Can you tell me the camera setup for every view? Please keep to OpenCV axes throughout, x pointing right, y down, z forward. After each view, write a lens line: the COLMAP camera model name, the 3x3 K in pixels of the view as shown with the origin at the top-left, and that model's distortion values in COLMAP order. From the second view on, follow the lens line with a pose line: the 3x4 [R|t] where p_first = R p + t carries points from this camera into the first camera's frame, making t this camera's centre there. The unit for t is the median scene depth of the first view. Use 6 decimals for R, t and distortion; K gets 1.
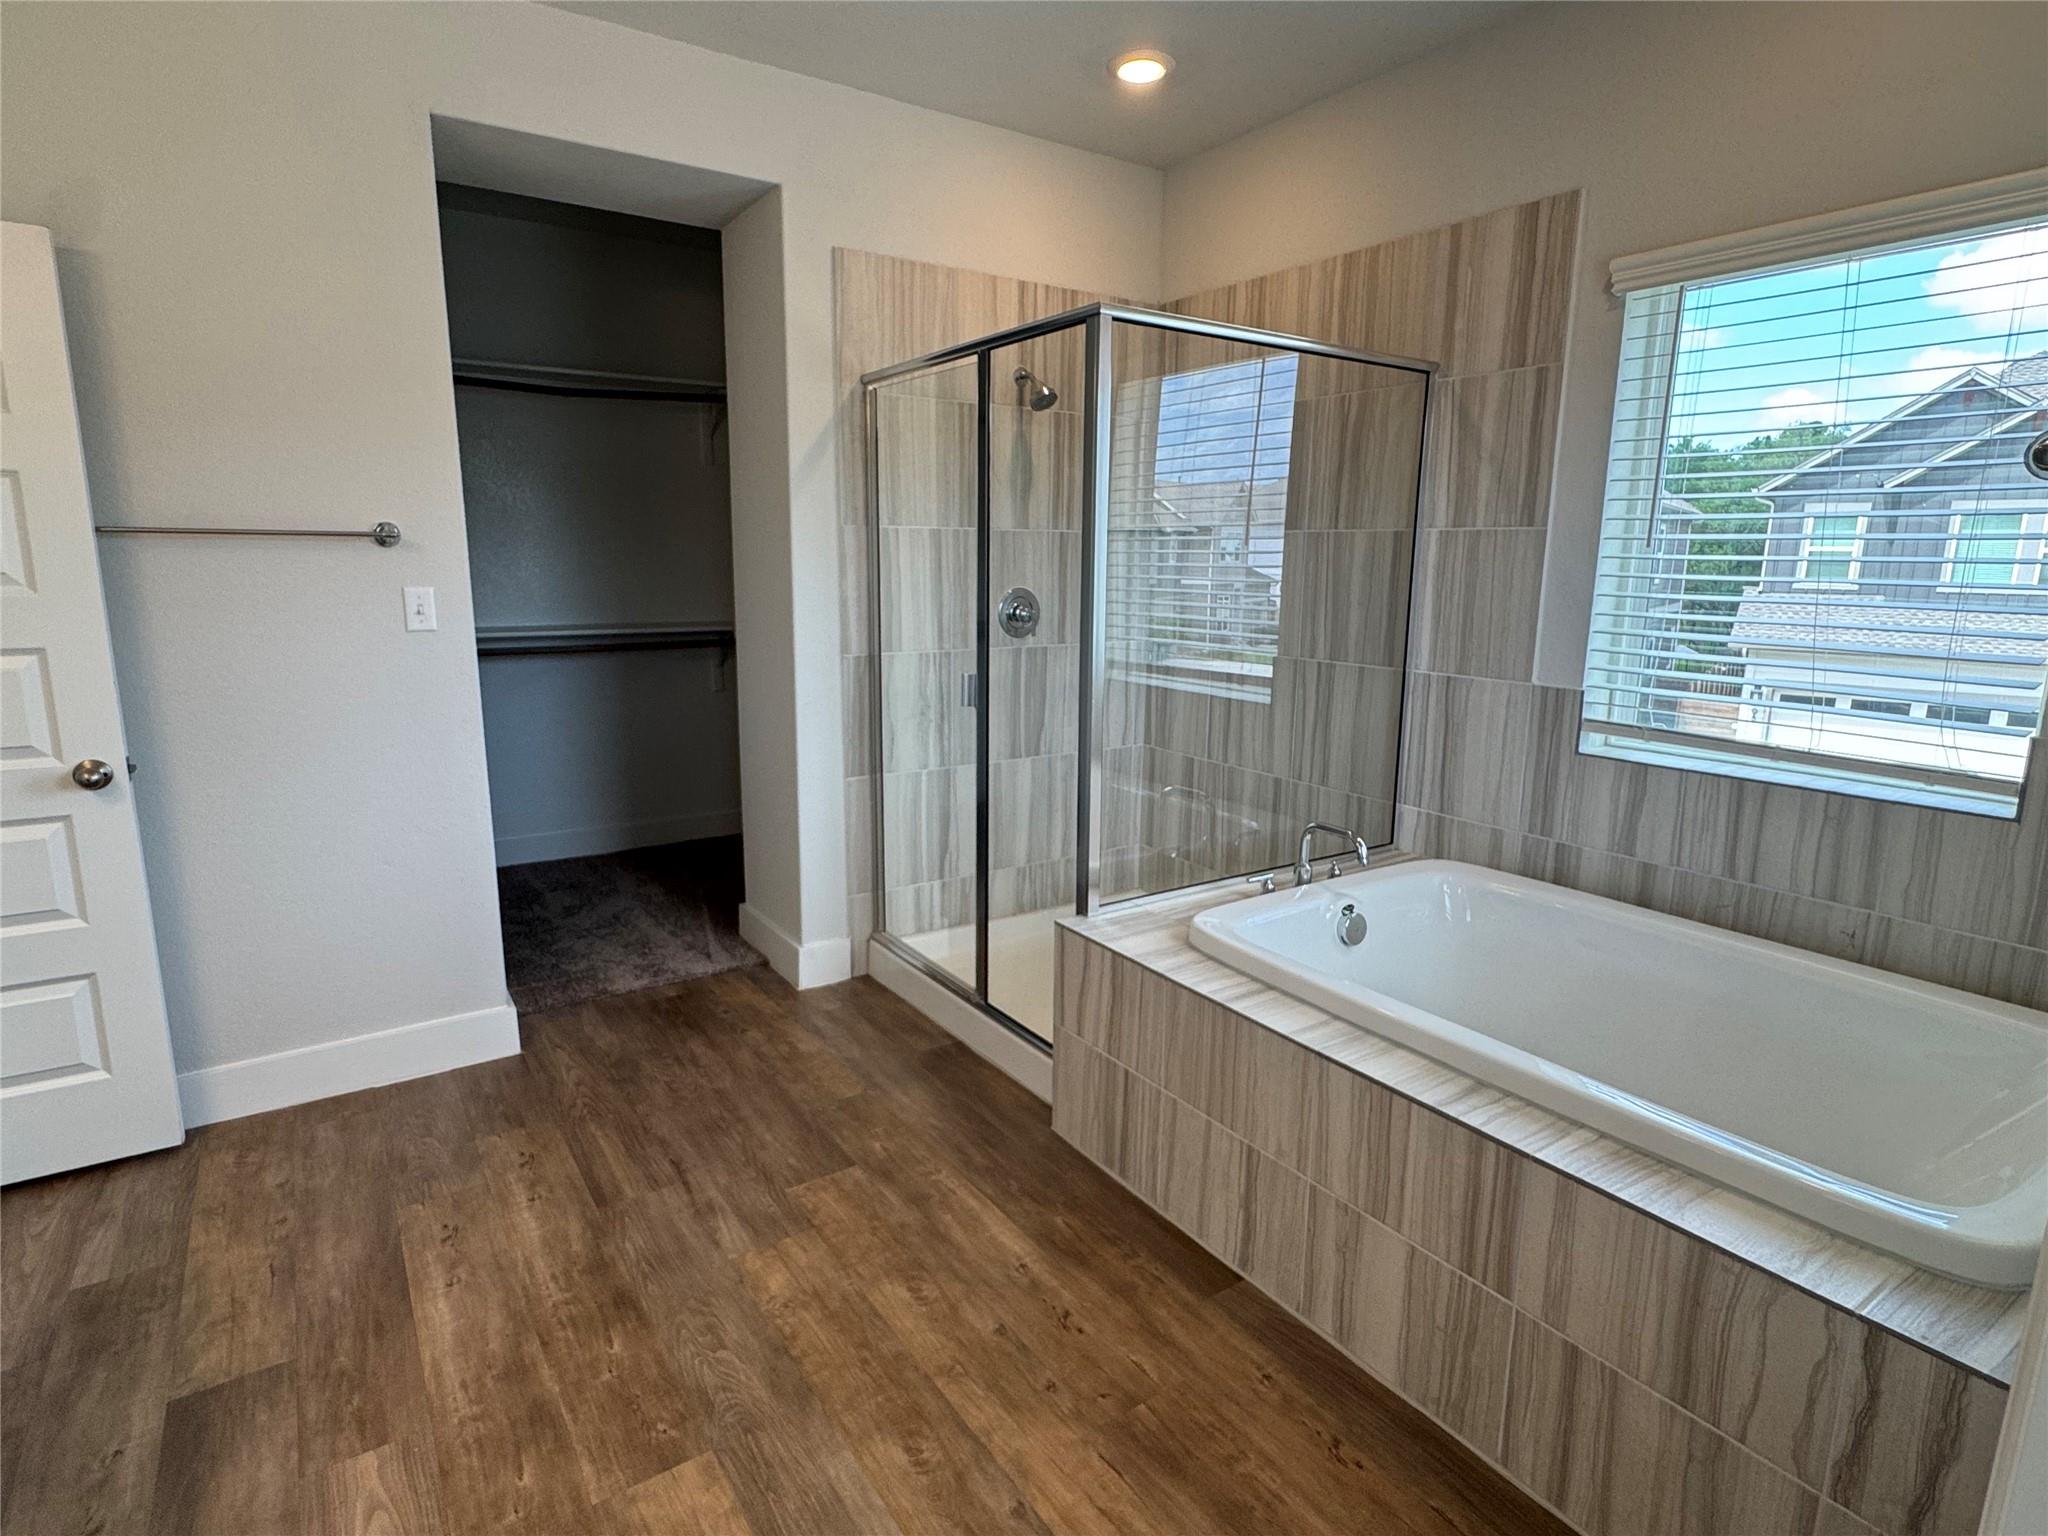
lens RADIAL K [[1079.1, 0, 1026.4], [0, 1079.1, 779.4], [0, 0, 1]] dist [-0.003207, -0.000267]
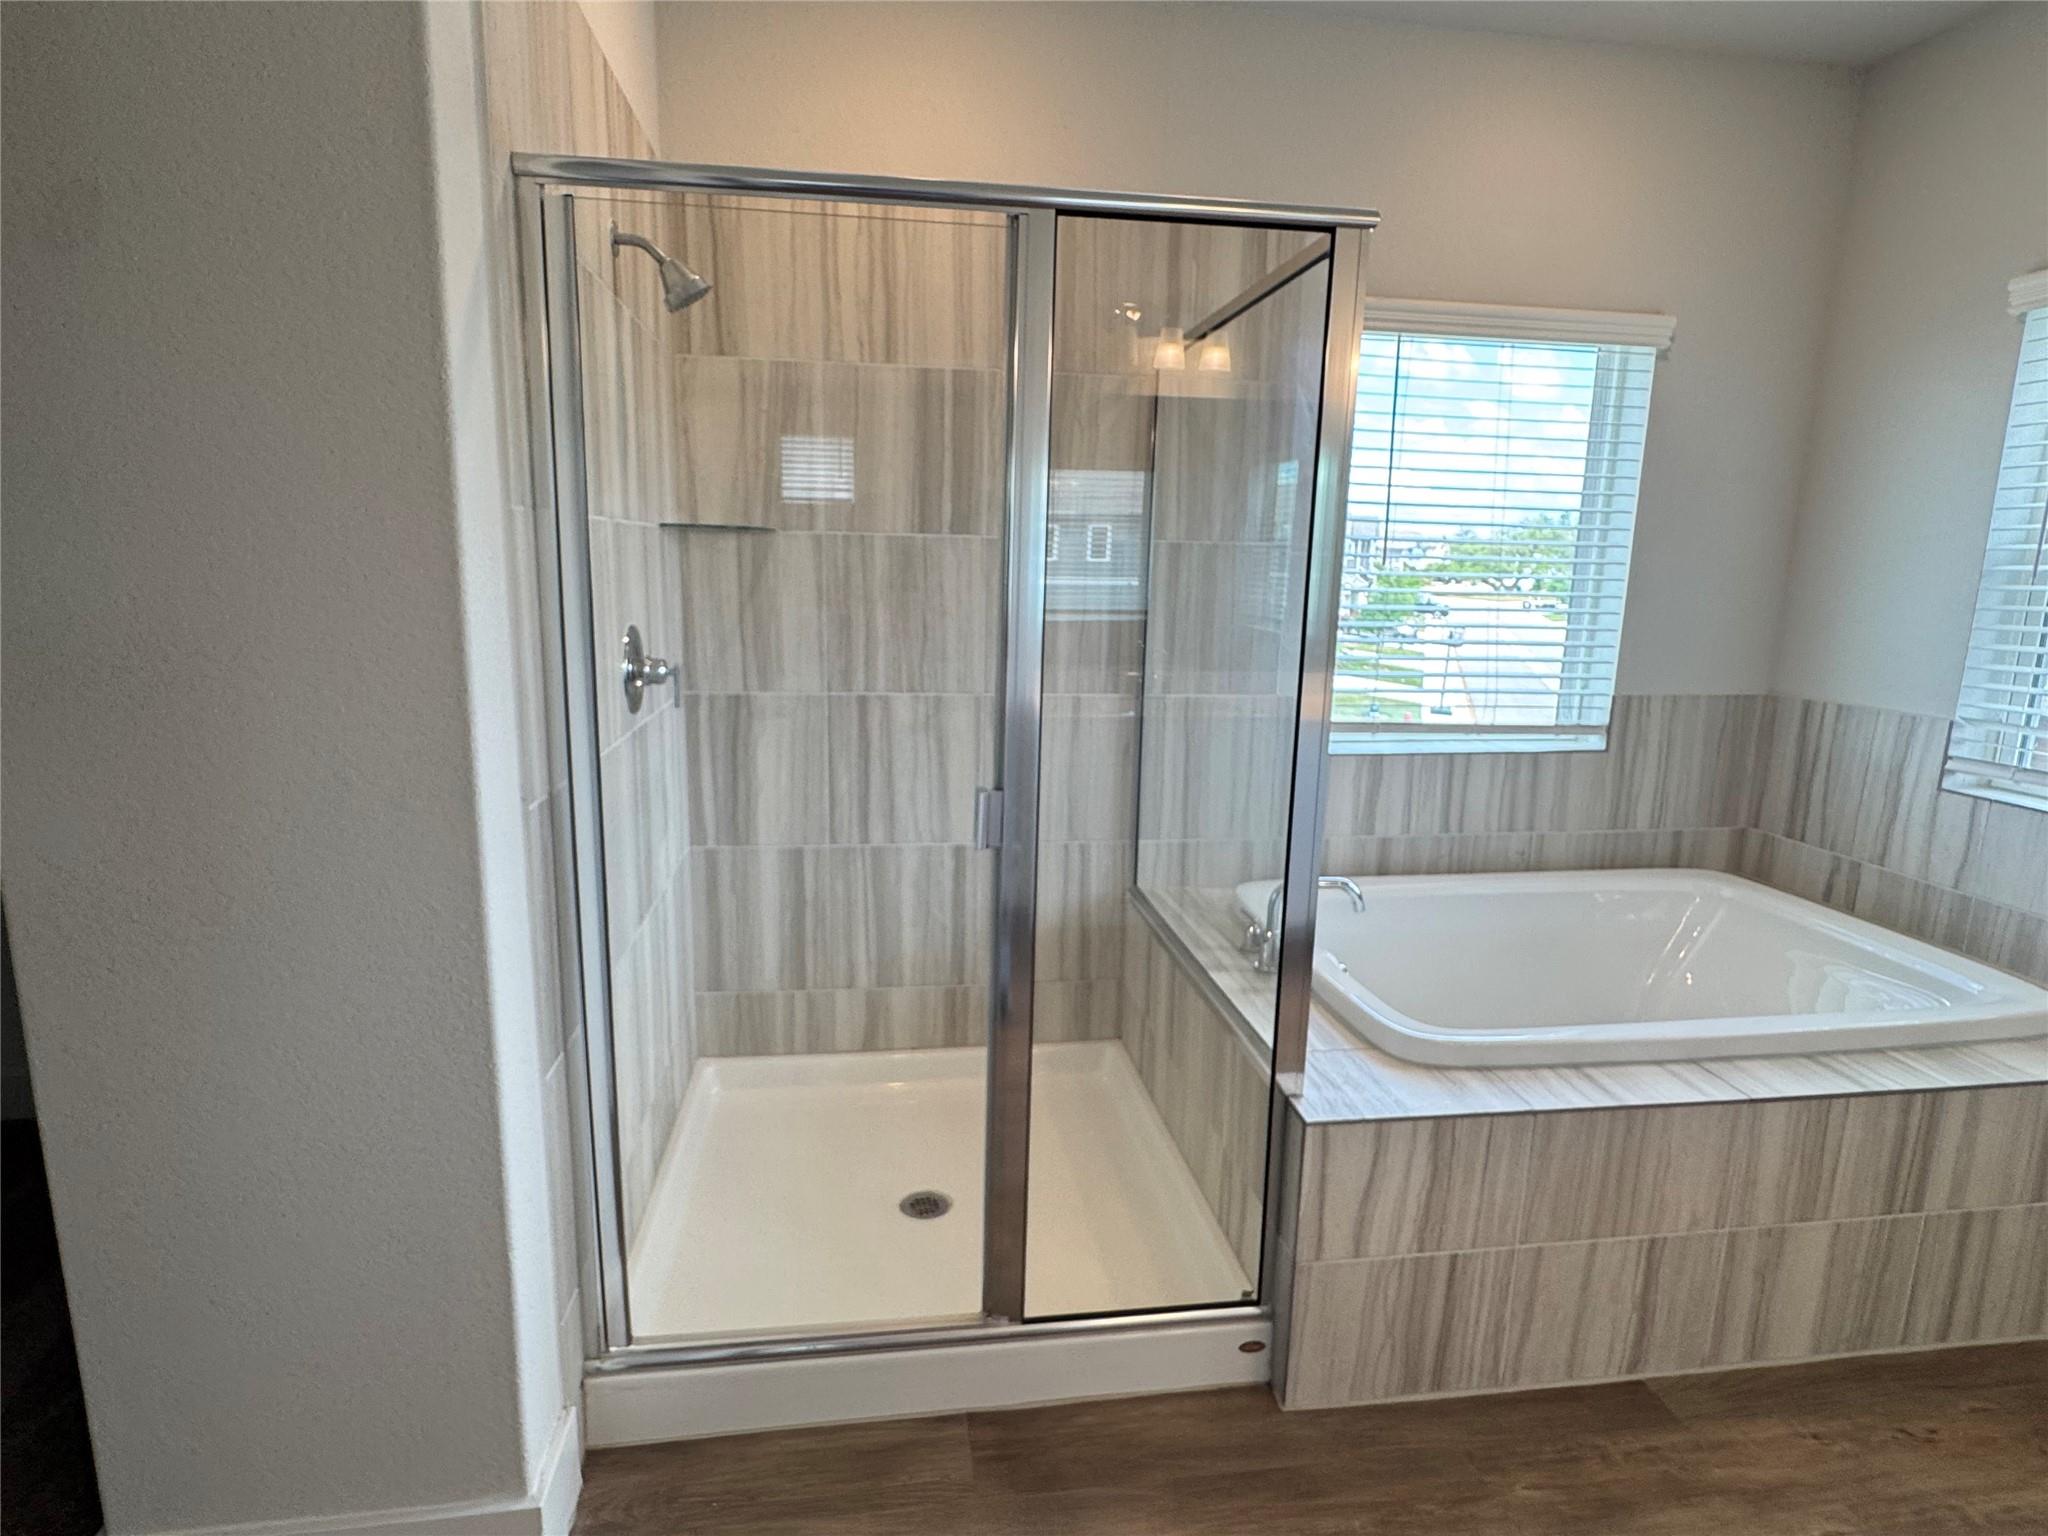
lens RADIAL K [[1079.1, 0, 1024.1], [0, 1079.1, 767.4], [0, 0, 1]] dist [-0.003207, -0.000267]
pose [[0.433103, -0.173339, 0.884520, -0.728554], [0.166825, 0.979795, 0.110325, -0.228300], [-0.885771, 0.099778, 0.453270, 0.982990]]
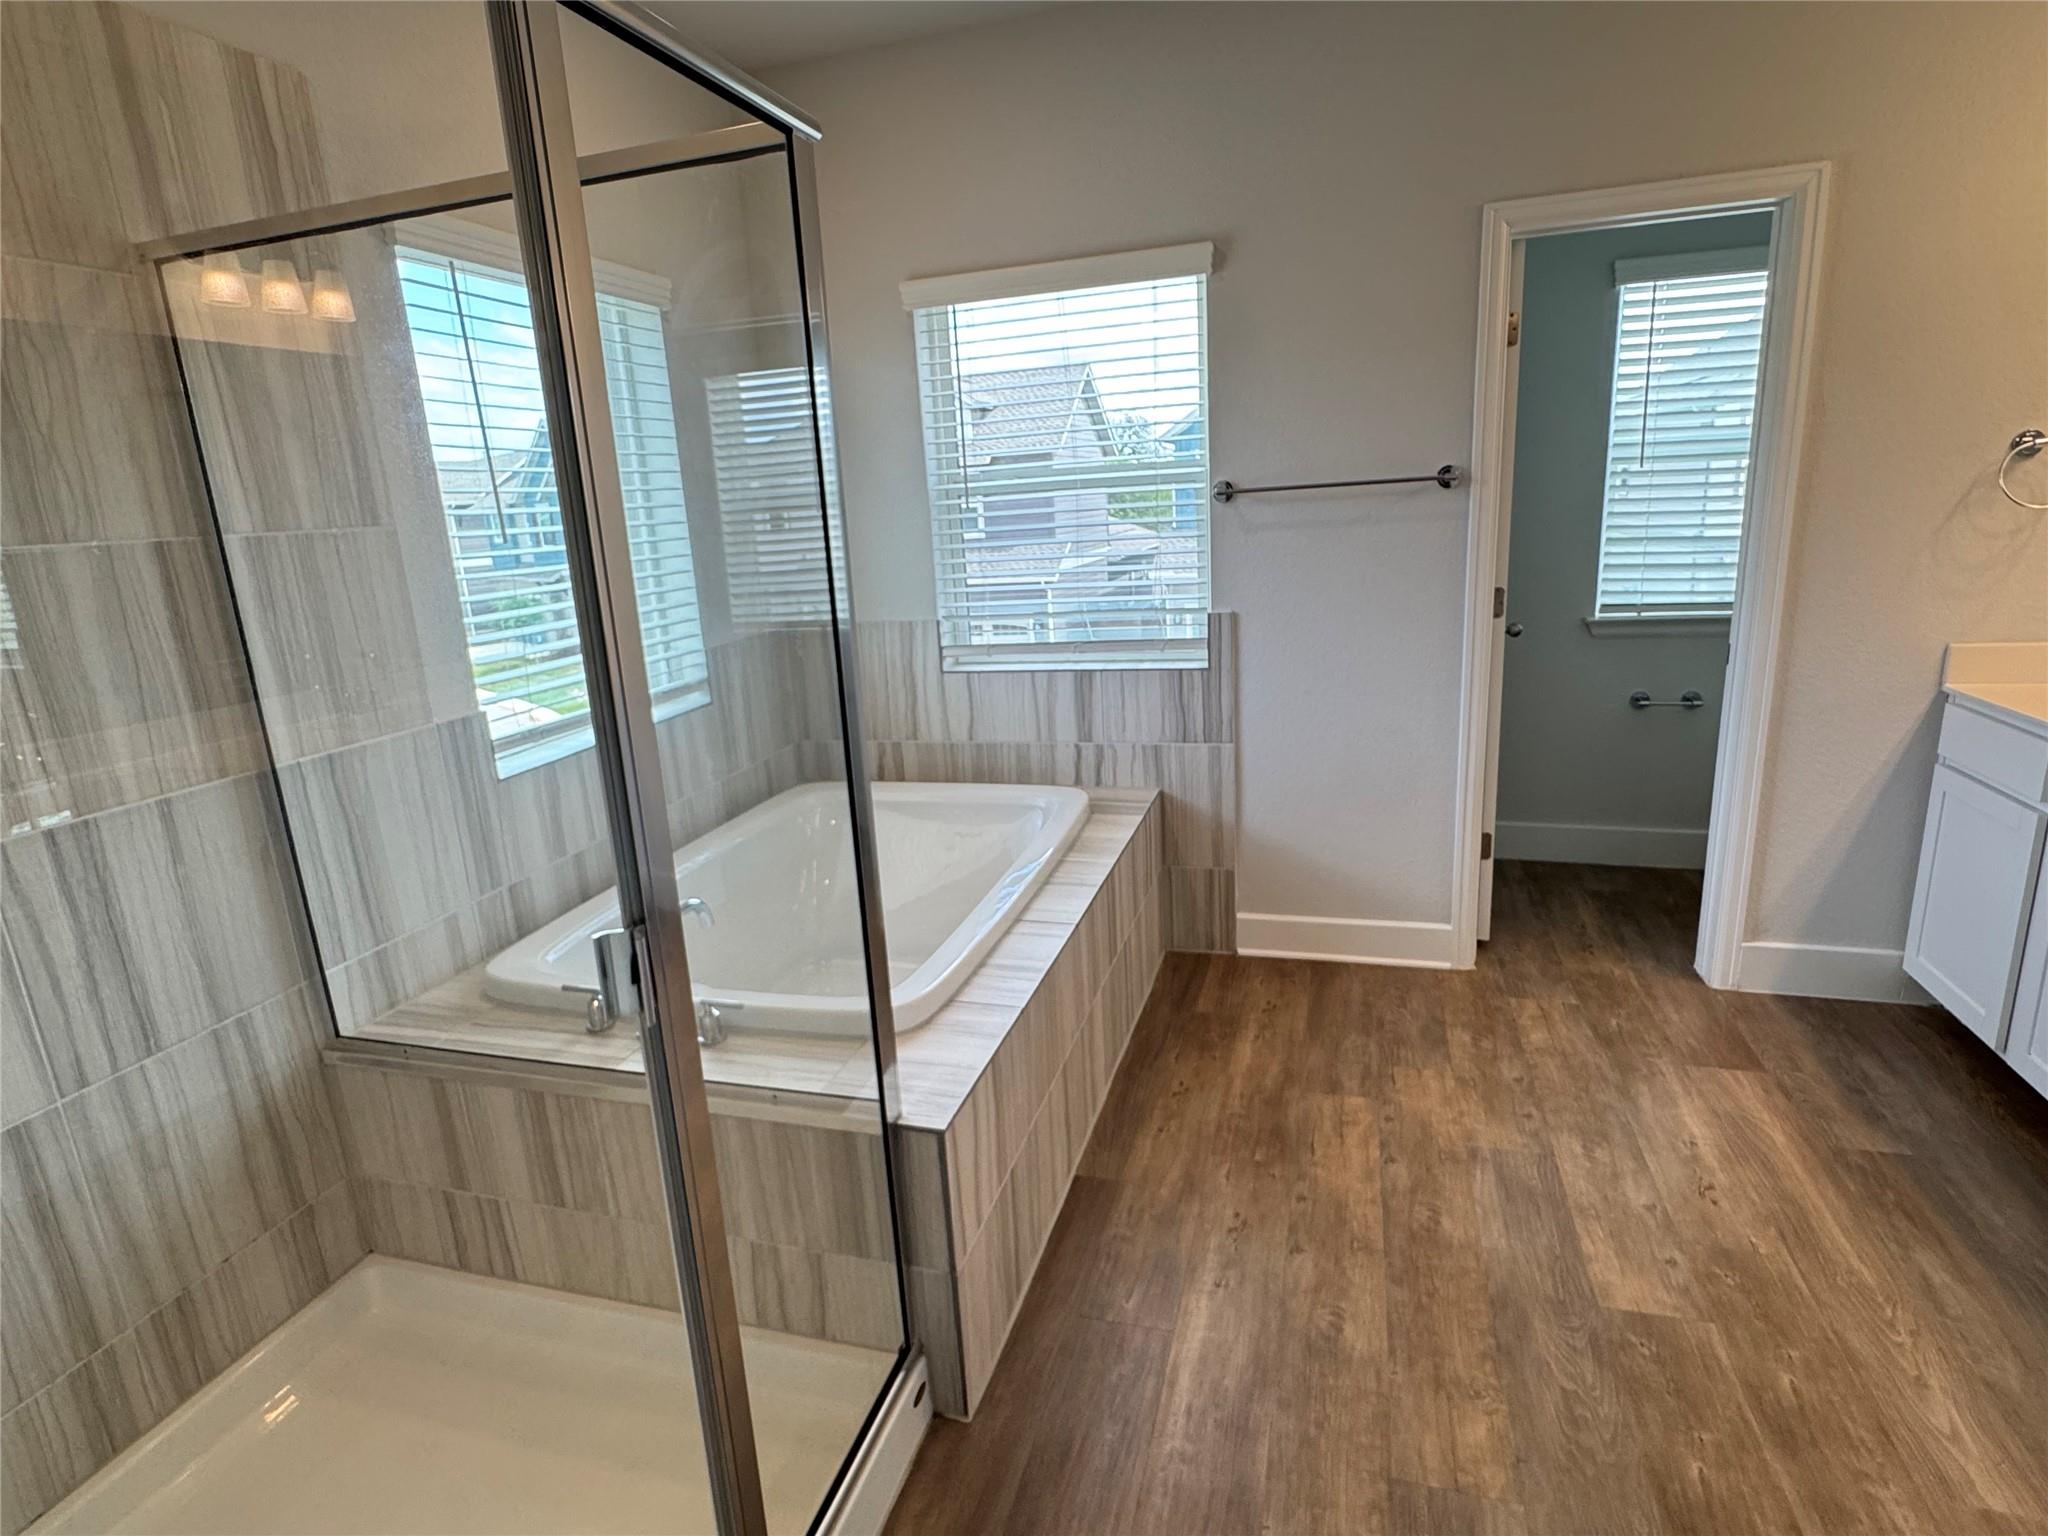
lens RADIAL K [[1079.1, 0, 1015.9], [0, 1079.1, 767.2], [0, 0, 1]] dist [-0.003207, -0.000267]
pose [[-0.631109, -0.162510, 0.758480, -0.531553], [0.210136, 0.905427, 0.368843, -0.341570], [-0.746689, 0.392164, -0.537274, 1.460011]]
